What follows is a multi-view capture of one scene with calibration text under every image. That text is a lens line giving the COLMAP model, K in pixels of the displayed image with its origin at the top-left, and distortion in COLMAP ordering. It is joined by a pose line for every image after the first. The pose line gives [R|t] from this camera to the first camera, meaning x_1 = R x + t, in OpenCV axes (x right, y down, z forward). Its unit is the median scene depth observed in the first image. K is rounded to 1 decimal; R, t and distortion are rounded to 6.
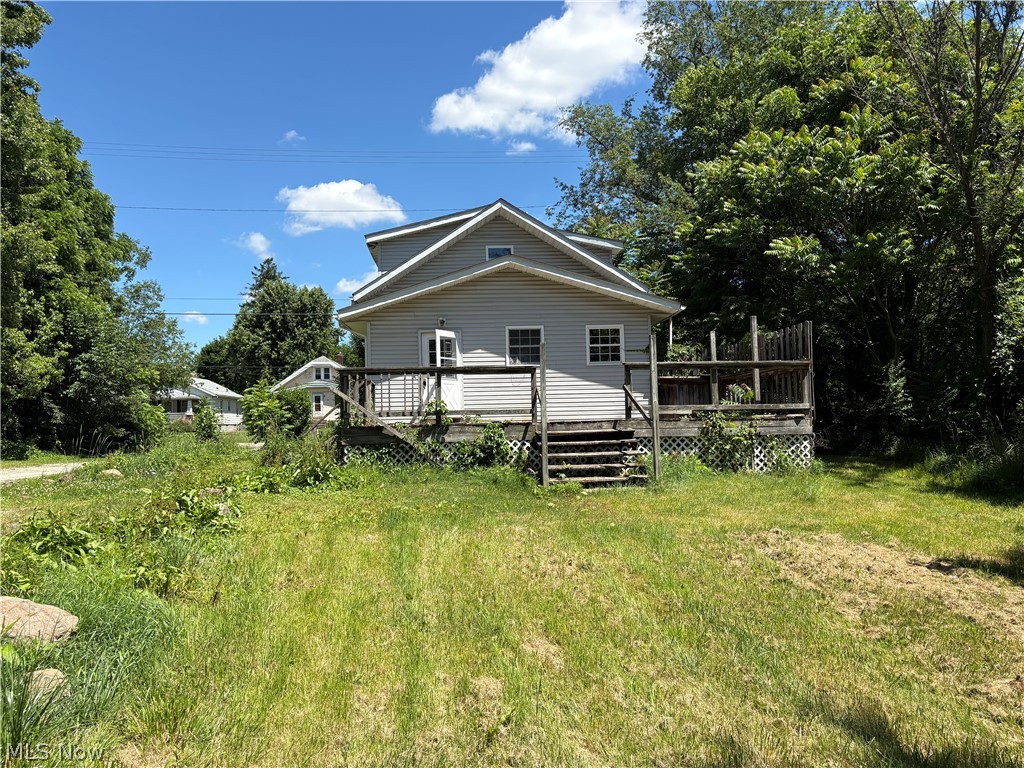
lens RADIAL K [[784.1, 0, 524.9], [0, 784.1, 394.9], [0, 0, 1]] dist [0.029798, -0.002269]
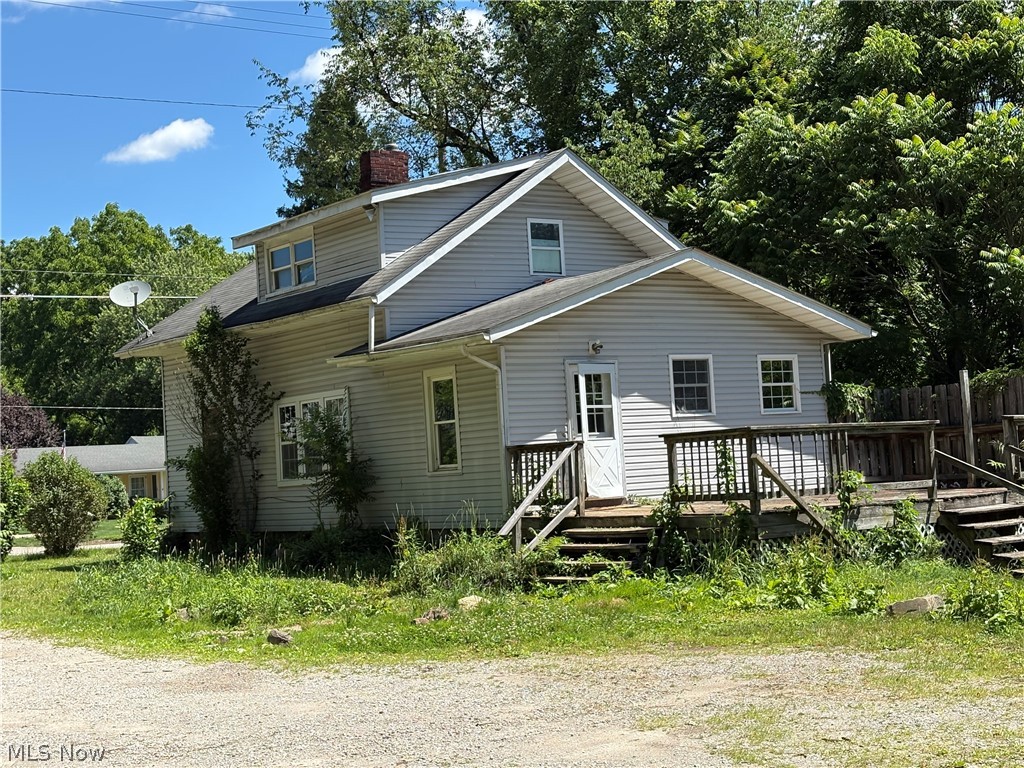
lens RADIAL K [[1581.2, 0, 494.3], [0, 1581.2, 381.8], [0, 0, 1]] dist [0.161610, -0.120507]
pose [[0.841589, 0.005753, 0.540088, -0.861395], [0.014826, 0.999320, -0.033748, -0.022573], [-0.539915, 0.036409, 0.840932, -0.034637]]
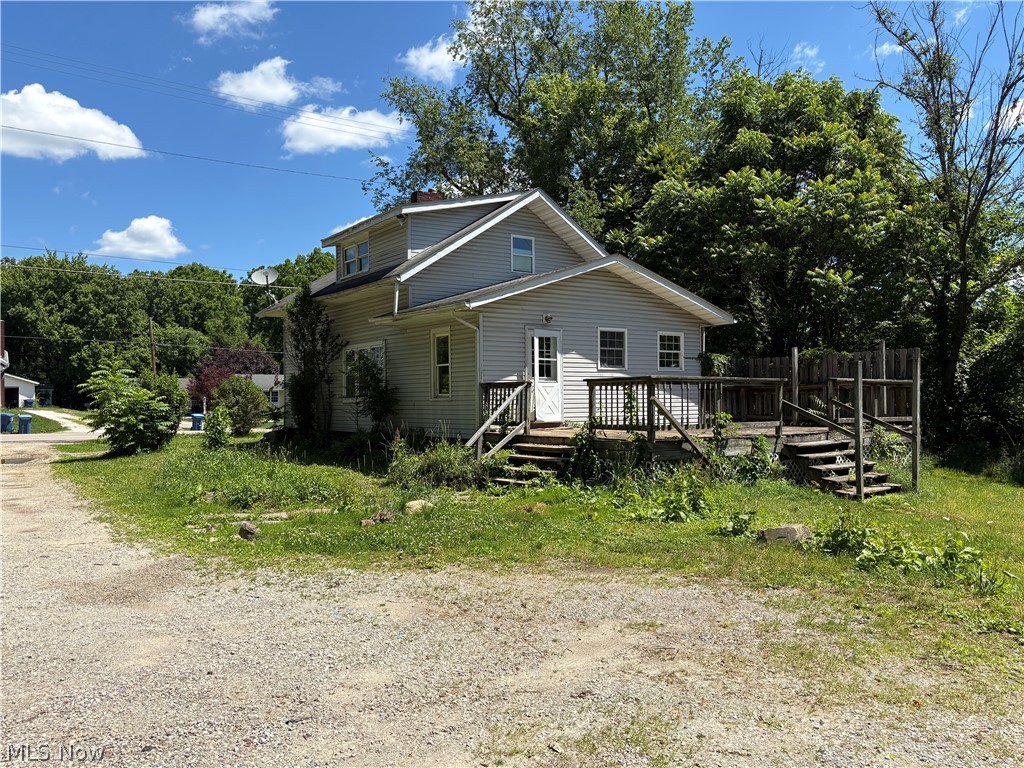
lens RADIAL K [[778.4, 0, 517.0], [0, 778.4, 385.9], [0, 0, 1]] dist [0.114193, -0.141834]
pose [[0.844742, 0.026337, 0.534525, -0.620351], [-0.034662, 0.999384, 0.005538, -0.016966], [-0.534050, -0.023206, 0.845134, 0.237522]]
